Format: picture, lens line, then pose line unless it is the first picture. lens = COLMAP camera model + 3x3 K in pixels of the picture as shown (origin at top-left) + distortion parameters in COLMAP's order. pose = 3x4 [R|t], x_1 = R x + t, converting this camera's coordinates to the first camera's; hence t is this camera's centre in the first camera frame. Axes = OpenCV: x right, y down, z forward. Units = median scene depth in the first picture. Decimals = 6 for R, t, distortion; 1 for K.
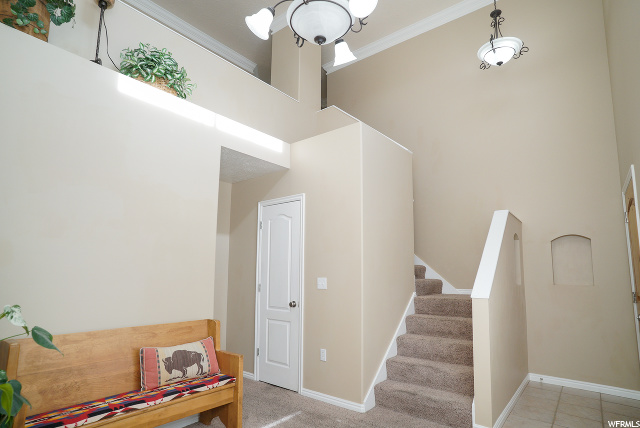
lens RADIAL K [[334.2, 0, 317.3], [0, 334.2, 215.6], [0, 0, 1]] dist [-0.079029, 0.041383]
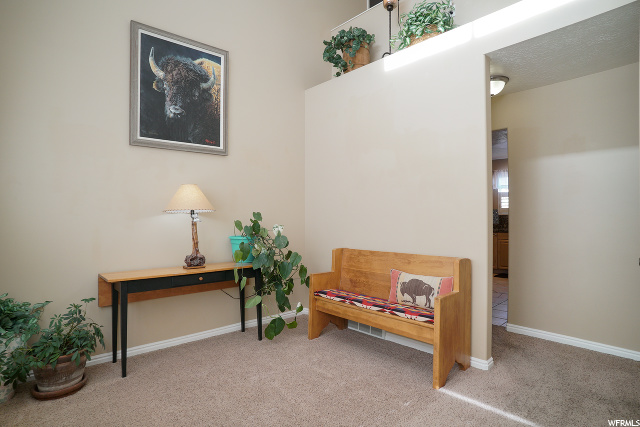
lens RADIAL K [[334.2, 0, 317.3], [0, 334.2, 215.1], [0, 0, 1]] dist [-0.079029, 0.041383]
pose [[-0.140830, -0.002874, -0.990030, 0.686452], [0.183057, 0.982678, -0.028892, 0.170029], [0.972963, -0.185301, -0.137864, 0.844239]]
